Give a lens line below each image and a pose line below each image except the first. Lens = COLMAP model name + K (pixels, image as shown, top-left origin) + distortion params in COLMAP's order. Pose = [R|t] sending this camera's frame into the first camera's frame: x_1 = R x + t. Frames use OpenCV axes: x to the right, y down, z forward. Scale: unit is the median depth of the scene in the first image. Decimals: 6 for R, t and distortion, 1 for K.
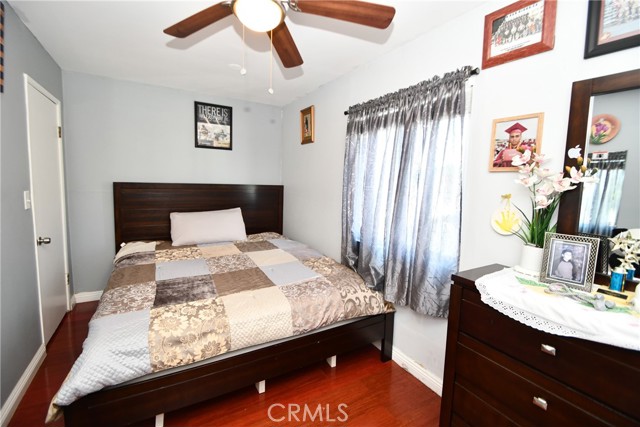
lens RADIAL K [[282.8, 0, 314.9], [0, 282.8, 206.1], [0, 0, 1]] dist [0.021707, -0.018699]
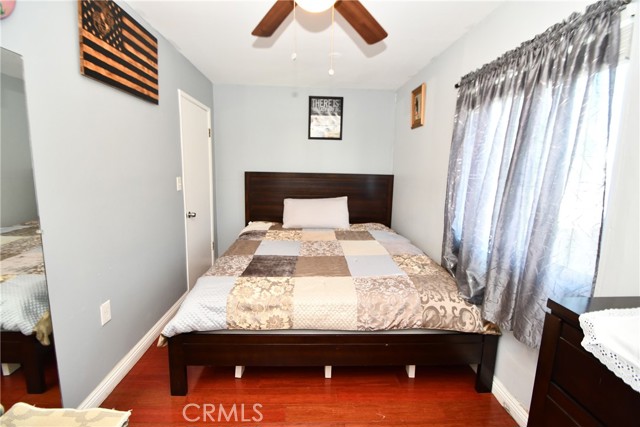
lens RADIAL K [[282.8, 0, 314.9], [0, 282.8, 206.1], [0, 0, 1]] dist [0.021707, -0.018699]
pose [[0.885647, 0.052181, -0.461419, 0.185178], [-0.038149, 0.998483, 0.039694, 0.006471], [0.462790, -0.017552, 0.886294, 0.083555]]
